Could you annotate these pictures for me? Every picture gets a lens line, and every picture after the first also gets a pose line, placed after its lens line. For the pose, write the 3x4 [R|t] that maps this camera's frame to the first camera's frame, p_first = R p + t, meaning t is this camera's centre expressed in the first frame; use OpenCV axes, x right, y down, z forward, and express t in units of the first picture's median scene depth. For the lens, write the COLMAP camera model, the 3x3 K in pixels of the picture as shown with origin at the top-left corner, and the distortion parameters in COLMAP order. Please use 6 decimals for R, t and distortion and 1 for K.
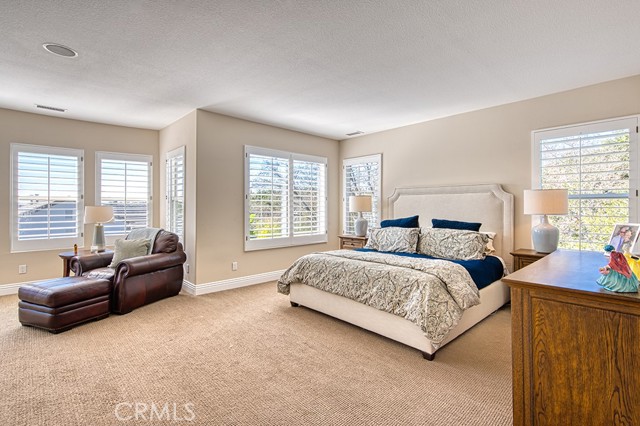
lens RADIAL K [[297.4, 0, 321.7], [0, 297.4, 208.6], [0, 0, 1]] dist [0.001734, -0.000300]
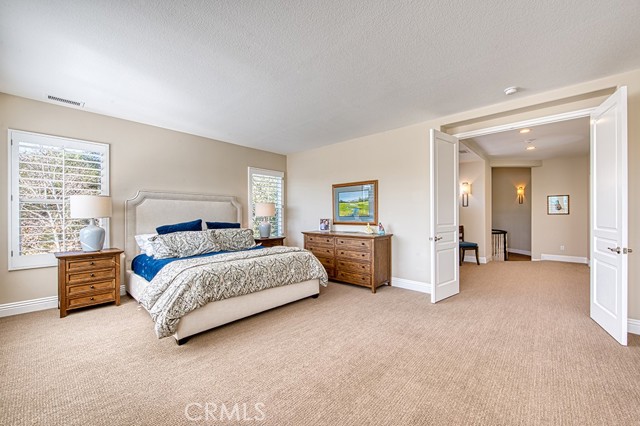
lens RADIAL K [[251.8, 0, 323.5], [0, 251.8, 215.1], [0, 0, 1]] dist [-0.011772, -0.000409]
pose [[-0.075159, -0.005739, 0.997155, -0.810768], [0.002107, 0.999980, 0.005914, 0.003109], [-0.997169, 0.002546, -0.075145, 0.755989]]
